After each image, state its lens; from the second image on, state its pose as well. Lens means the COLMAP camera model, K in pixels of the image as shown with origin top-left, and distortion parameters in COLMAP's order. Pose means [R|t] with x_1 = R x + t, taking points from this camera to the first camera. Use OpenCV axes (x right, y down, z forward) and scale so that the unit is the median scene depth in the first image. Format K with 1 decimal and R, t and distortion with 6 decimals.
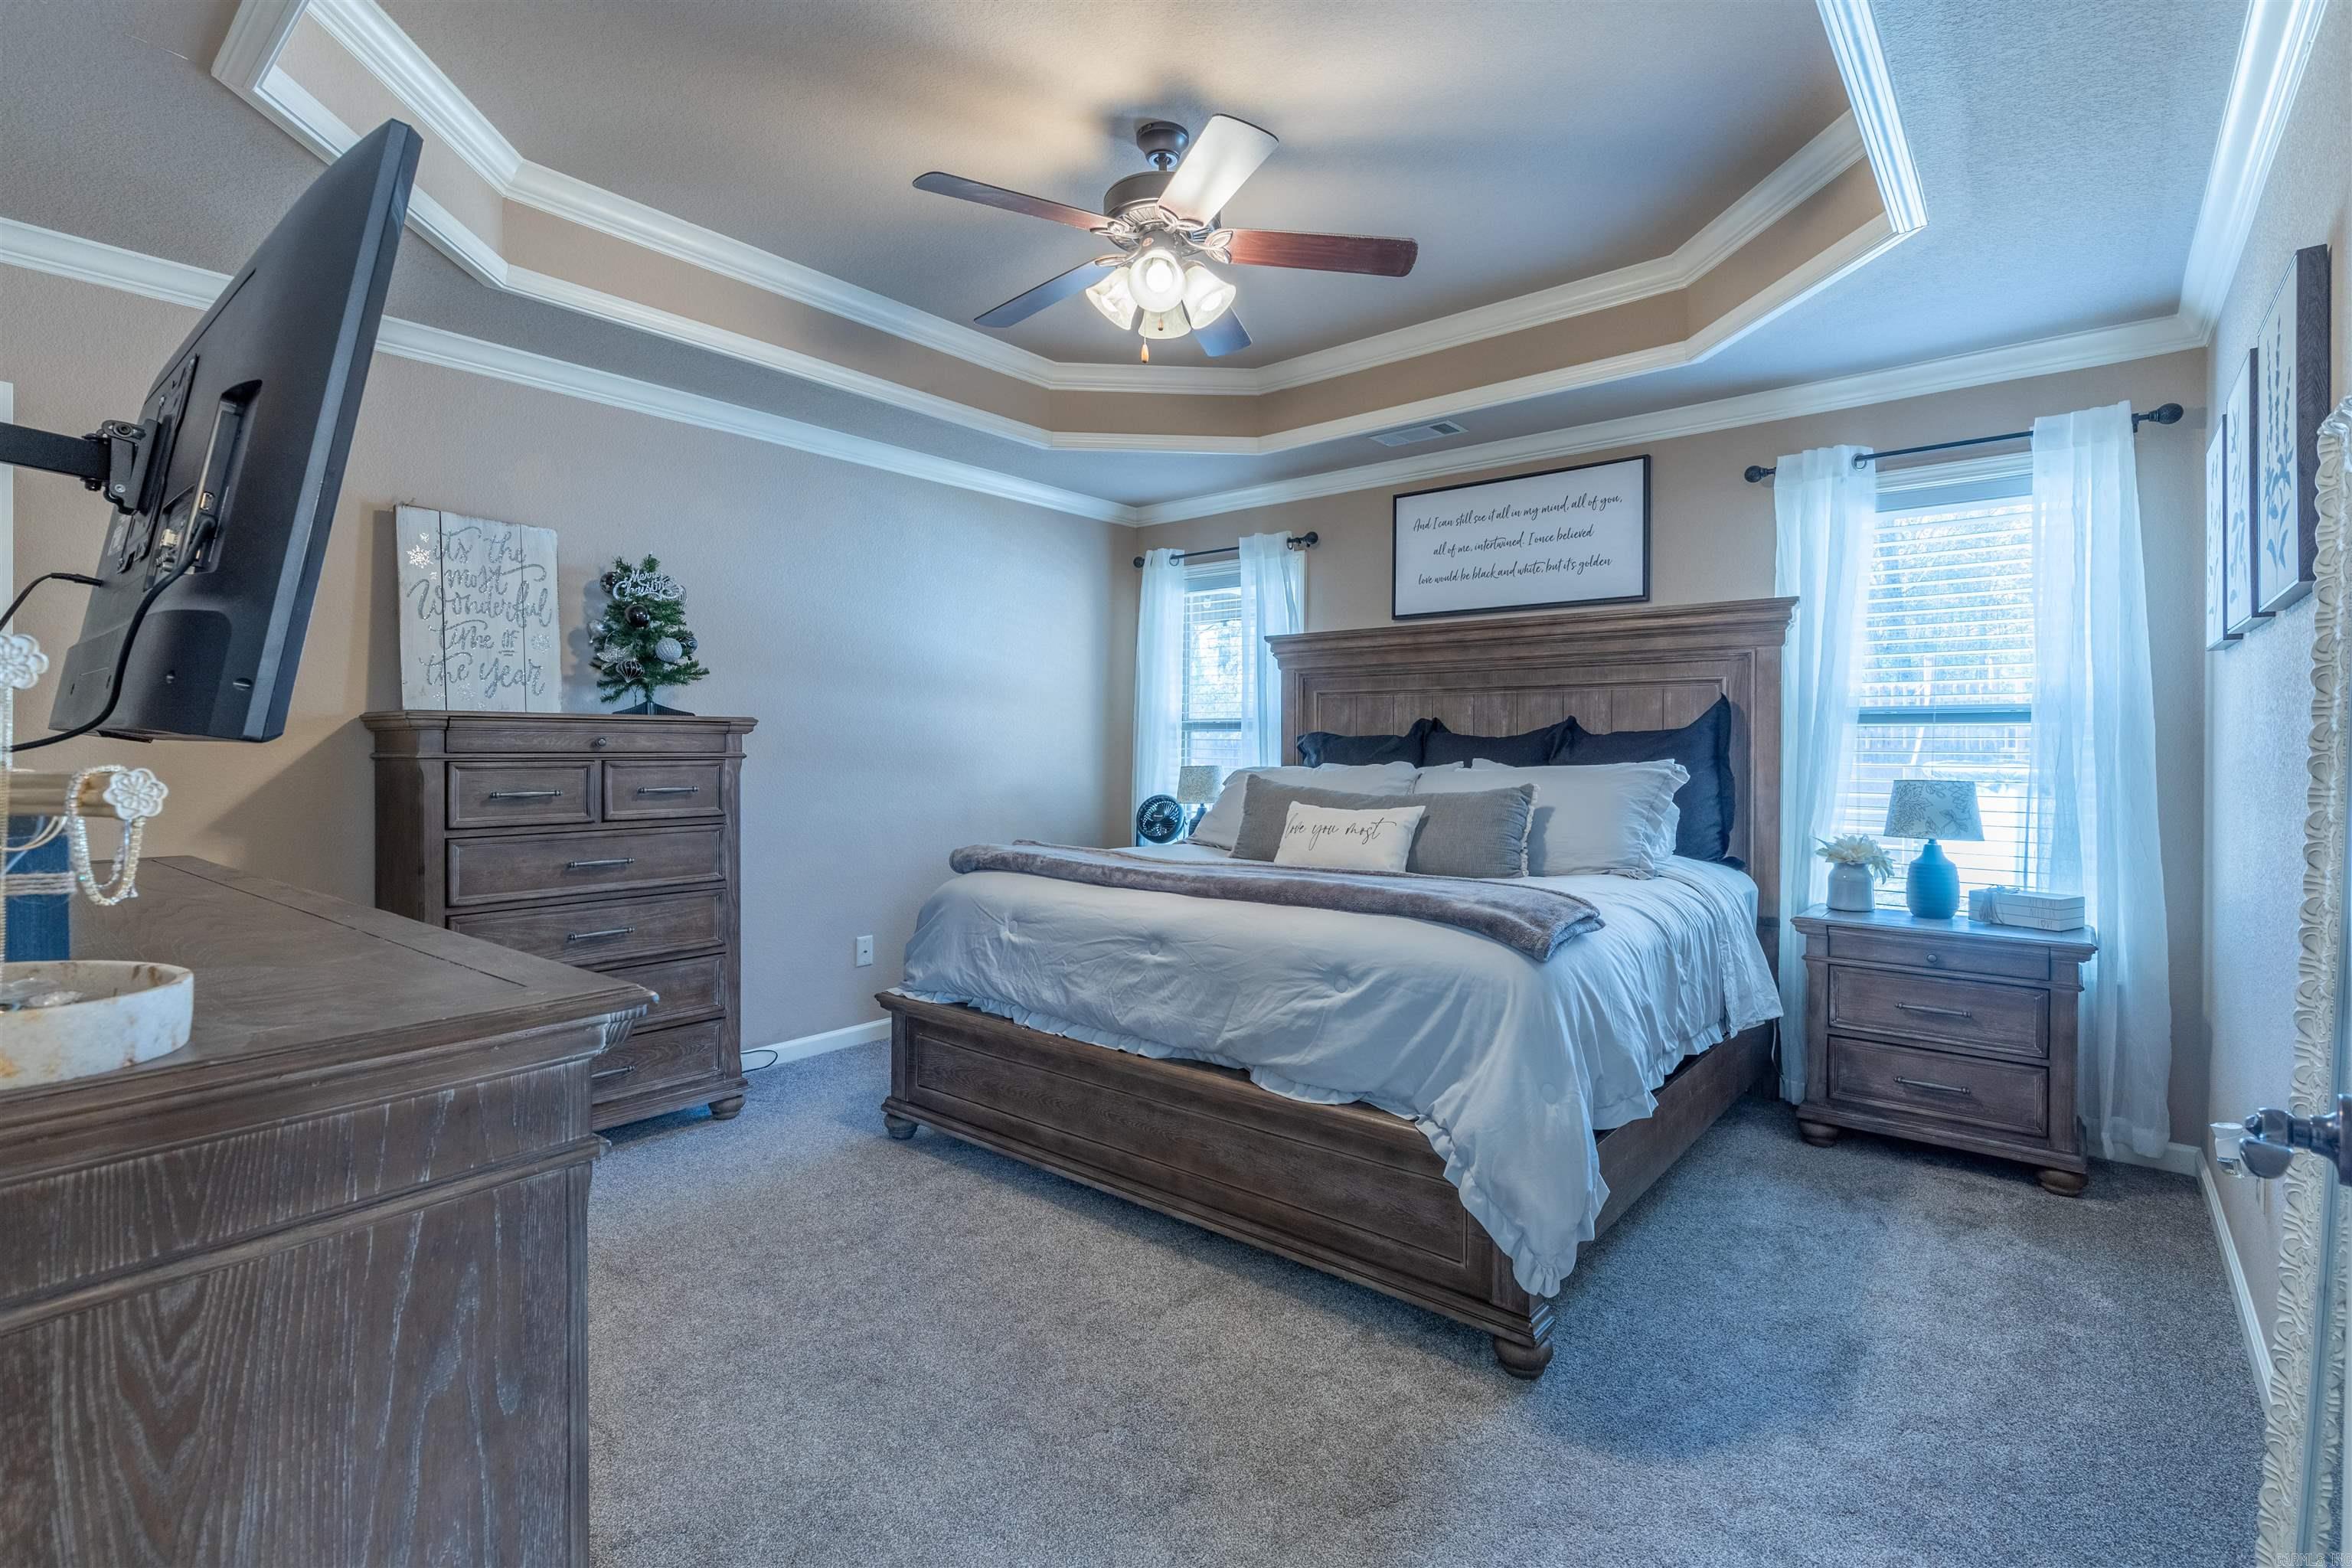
lens RADIAL K [[1080.8, 0, 1132.6], [0, 1080.8, 754.8], [0, 0, 1]] dist [0.000716, -0.000209]
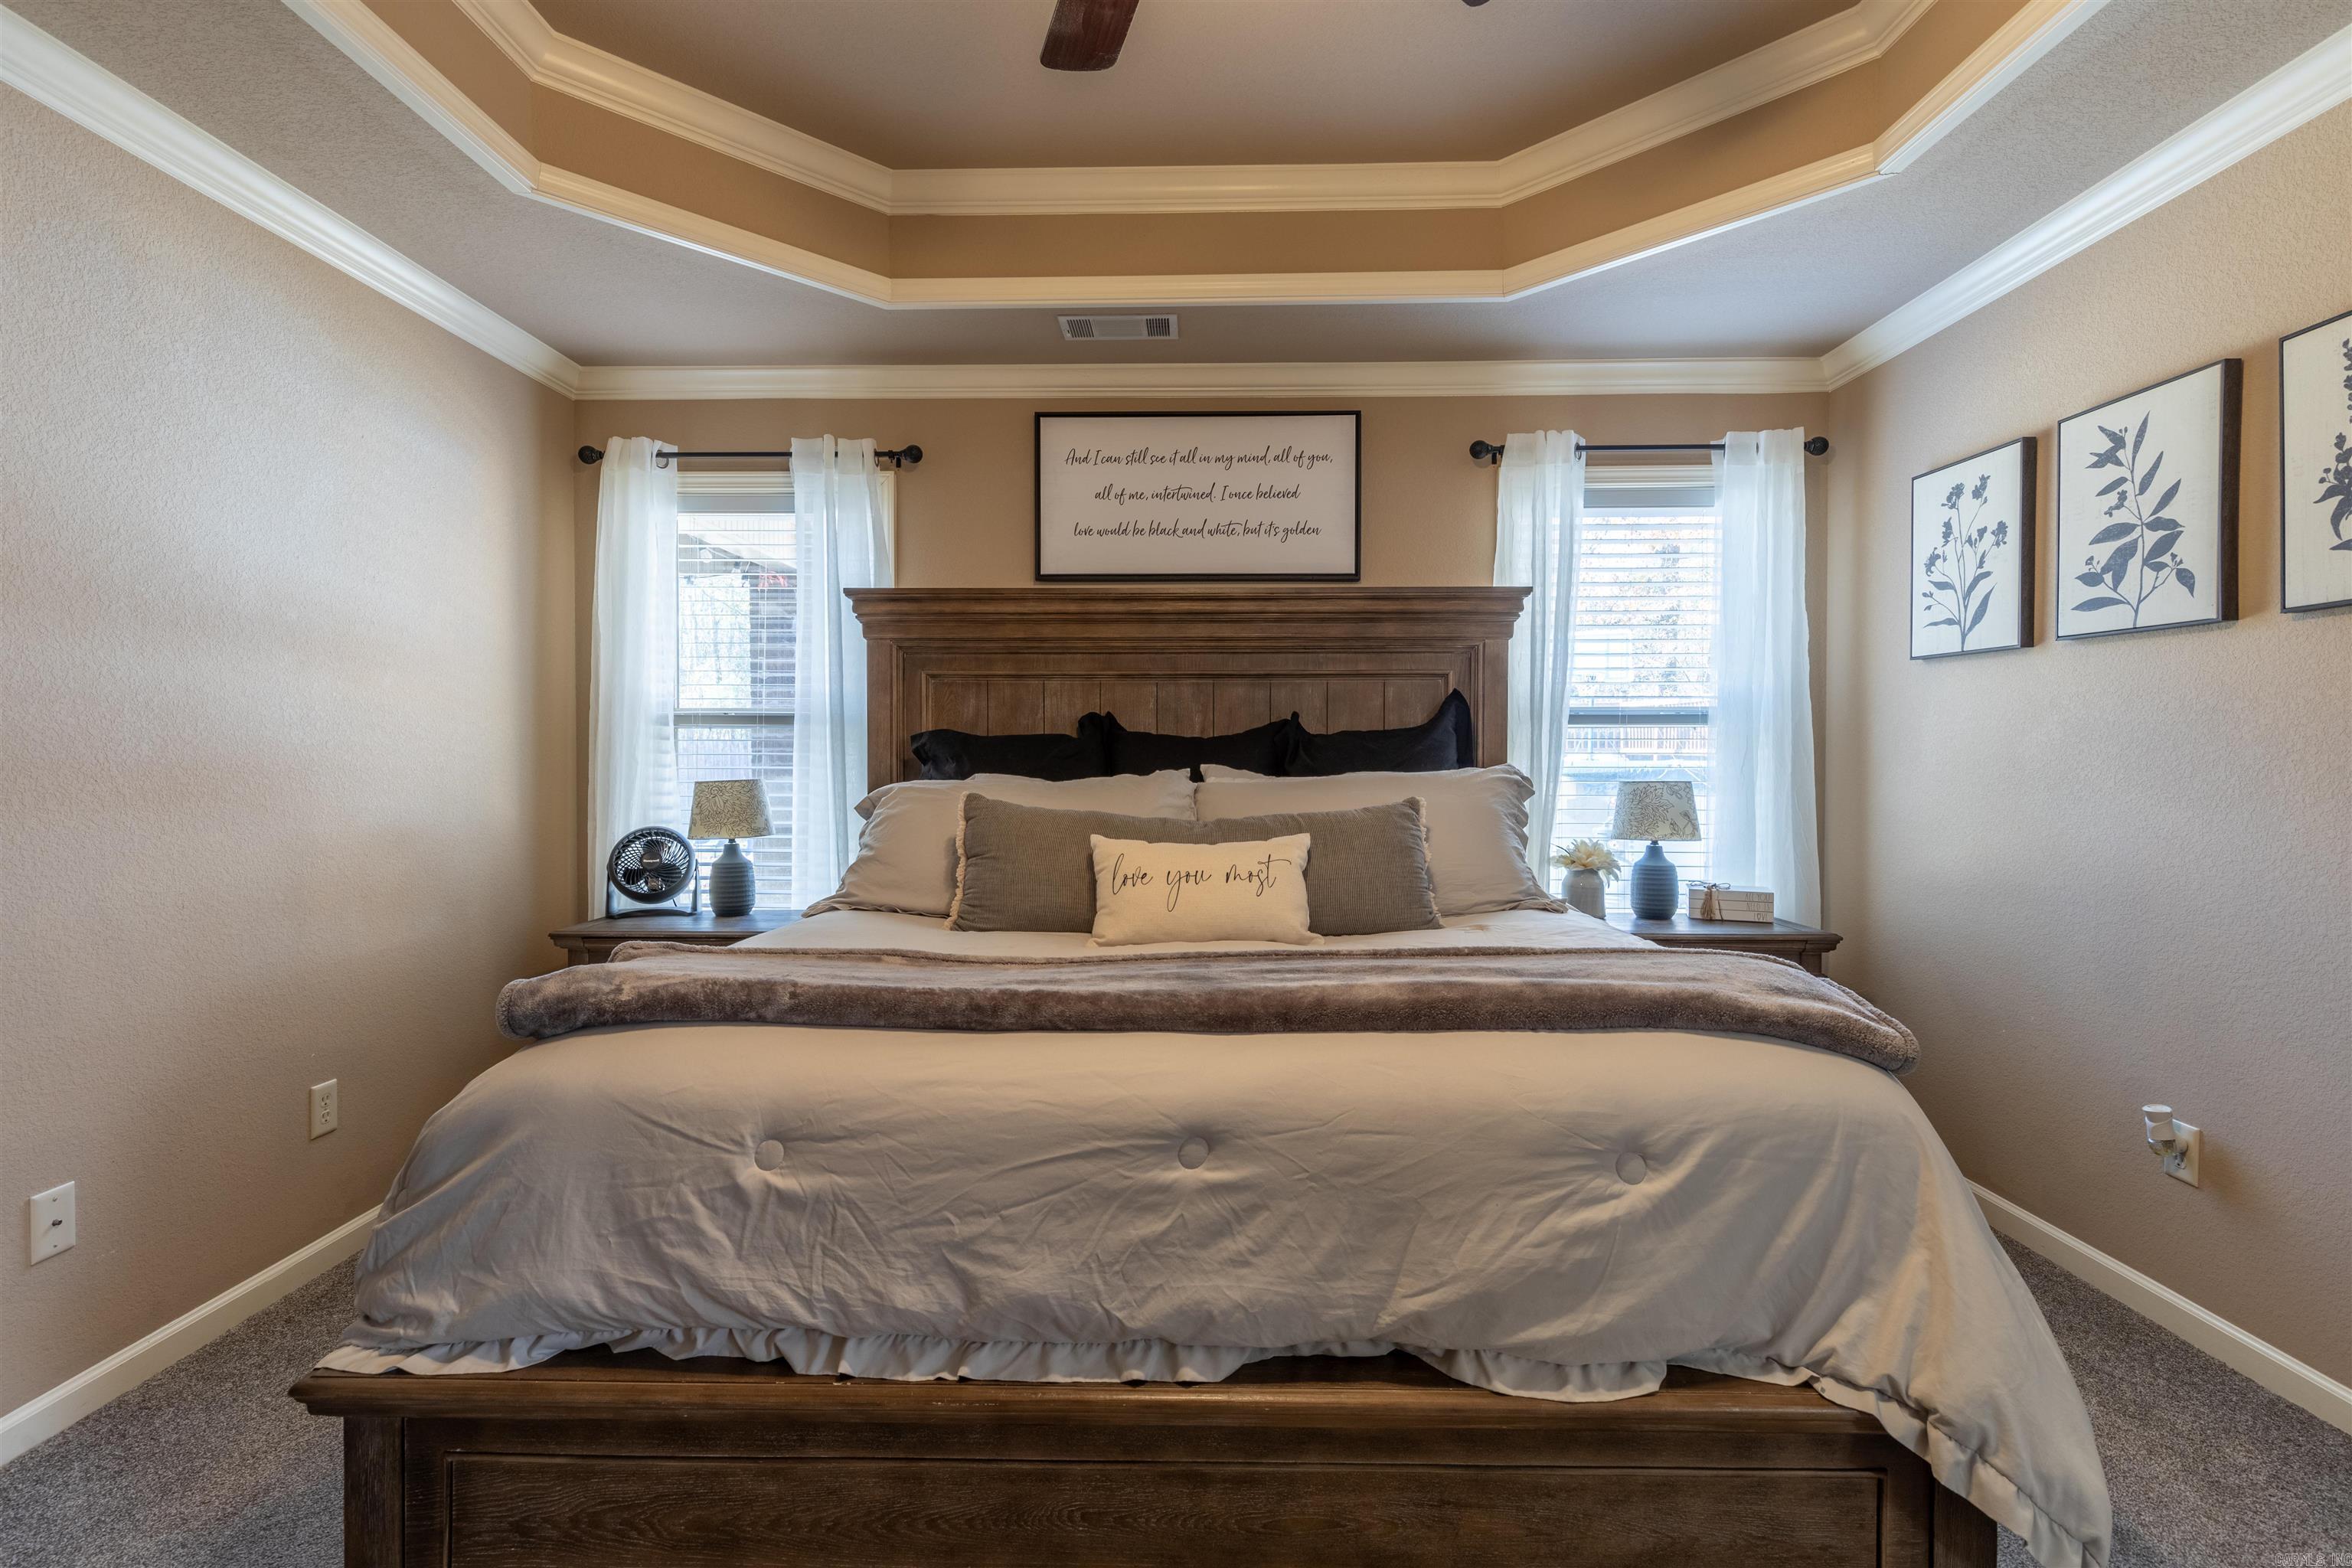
lens RADIAL K [[1098.9, 0, 1170.6], [0, 1098.9, 772.6], [0, 0, 1]] dist [0.004632, -0.000280]
pose [[0.766817, -0.016544, 0.641652, -0.244390], [0.008215, 0.999839, 0.015963, -0.003976], [-0.641813, -0.006969, 0.766830, 0.489370]]
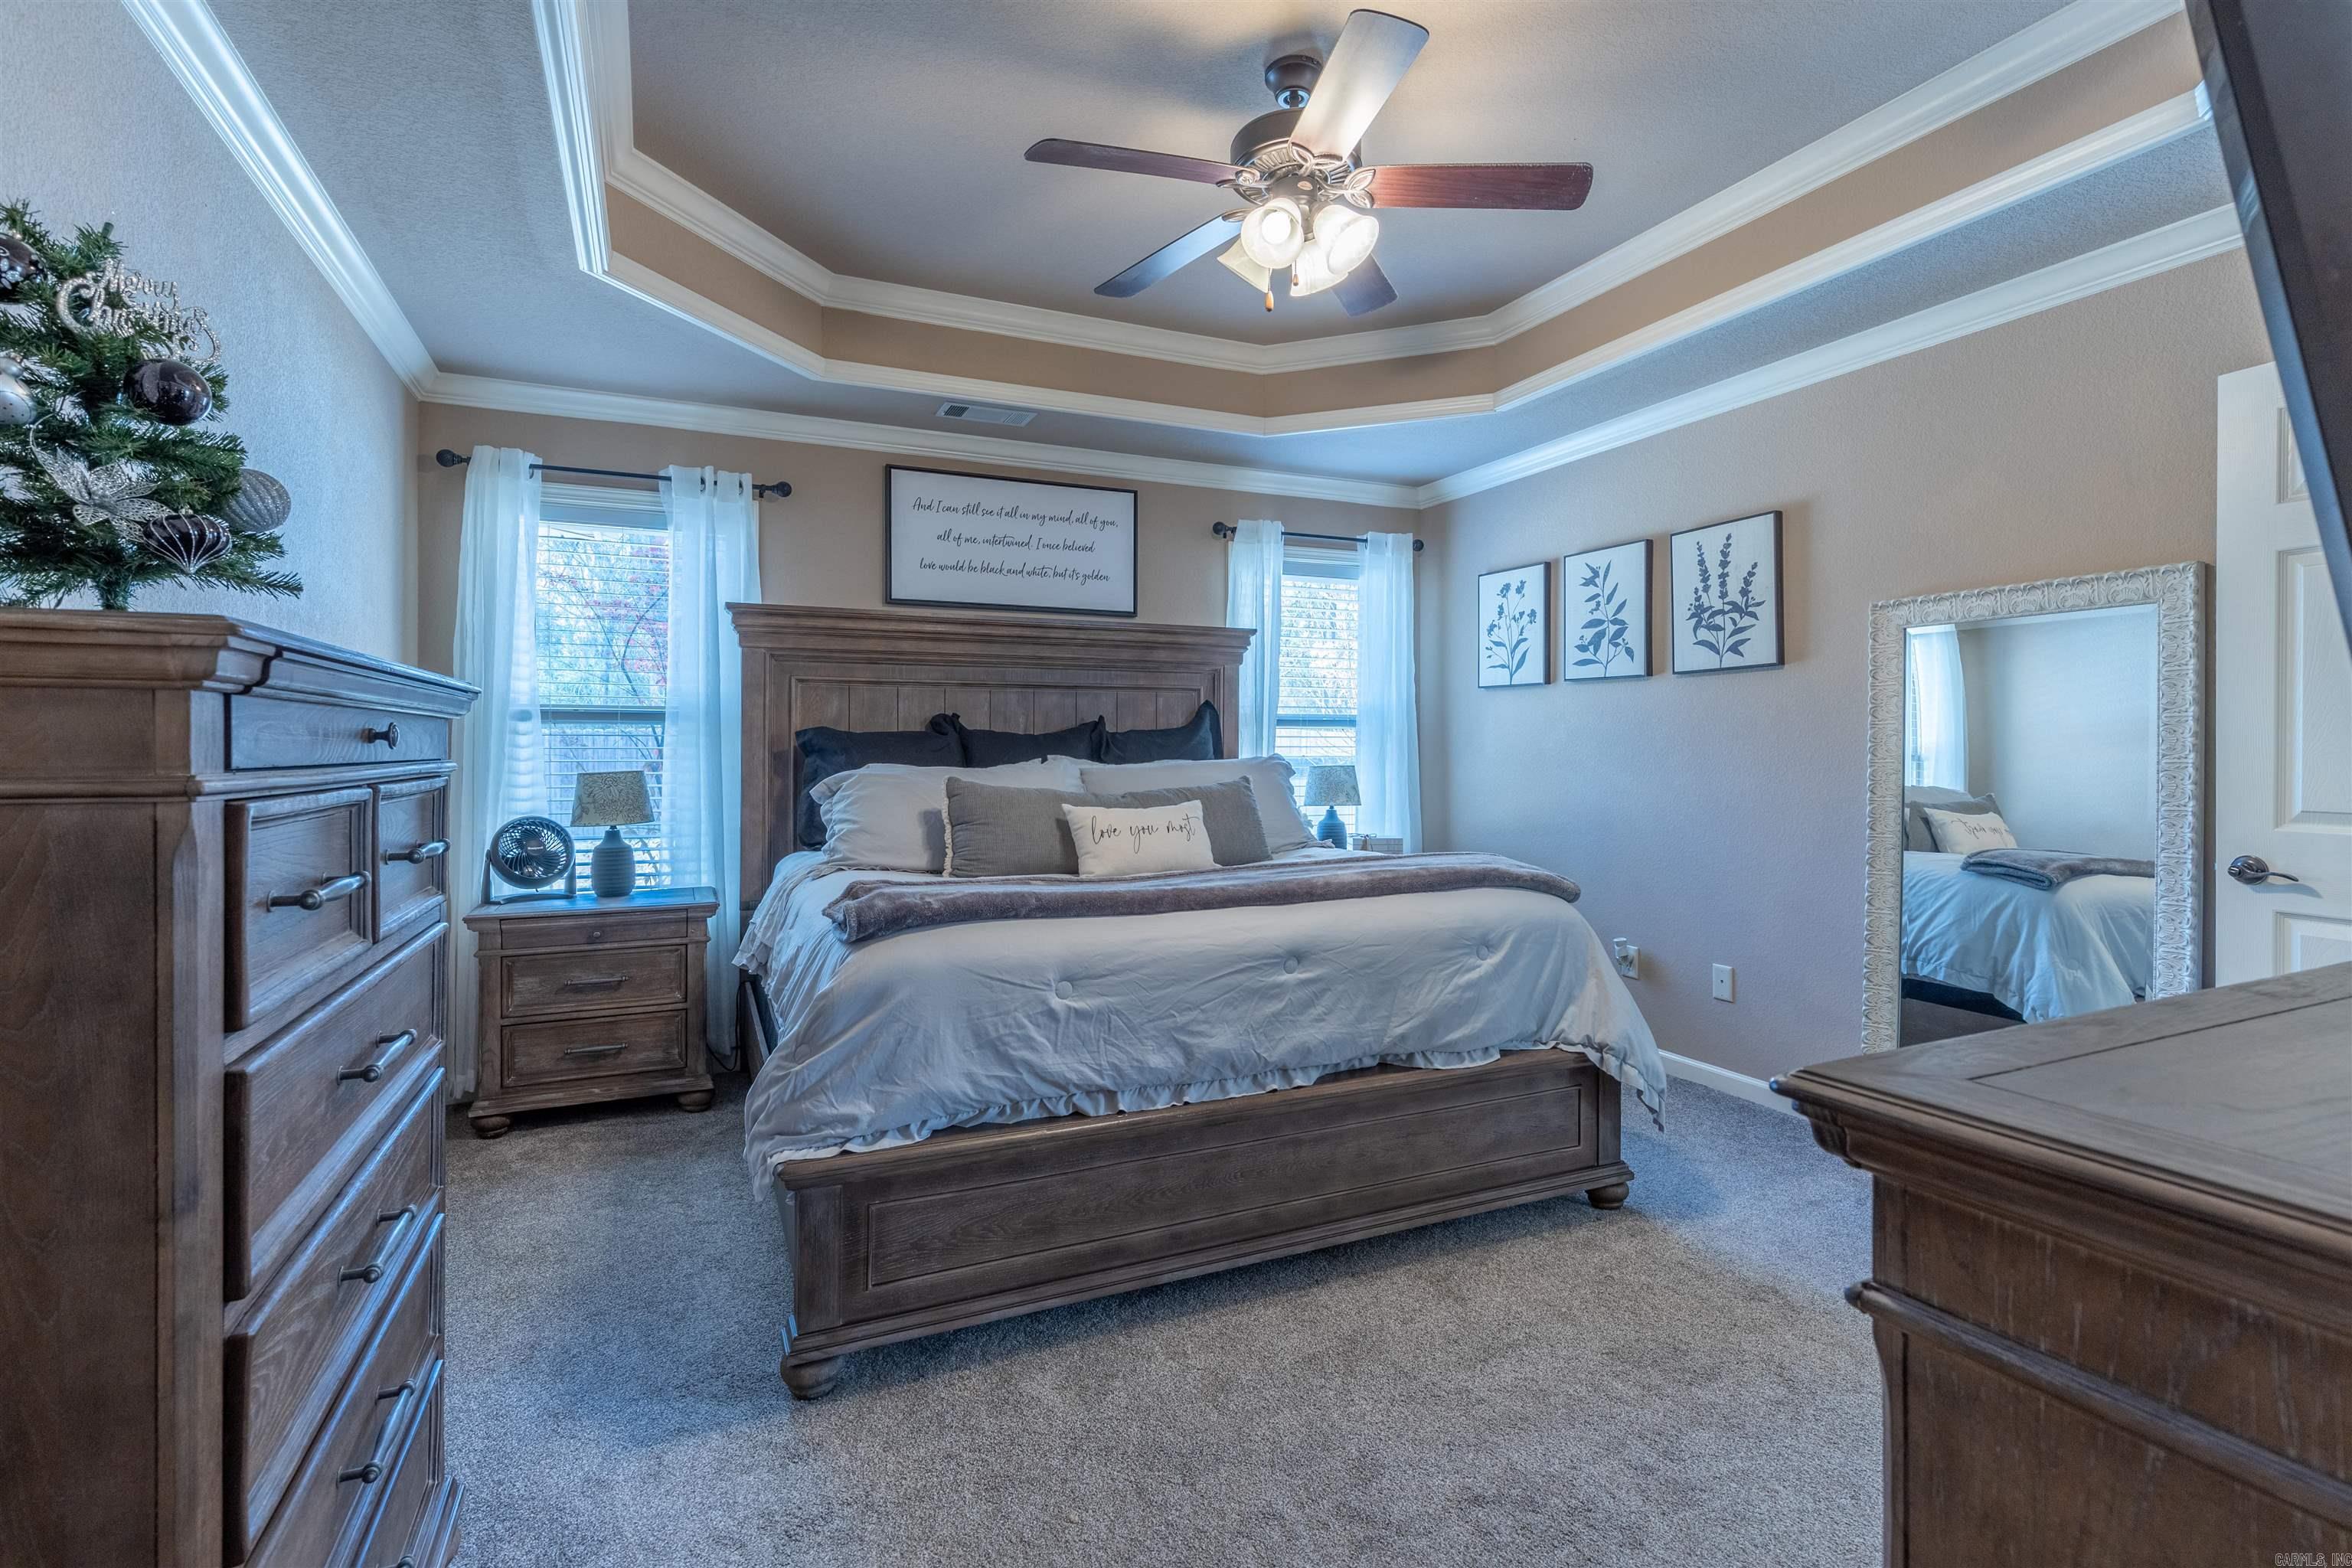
lens RADIAL K [[1098.2, 0, 1157.9], [0, 1098.2, 754.2], [0, 0, 1]] dist [0.011582, -0.000060]
pose [[0.425063, -0.011355, 0.905092, -0.678383], [0.008945, 0.999925, 0.008344, -0.005952], [-0.905119, 0.004549, 0.425133, 0.559295]]
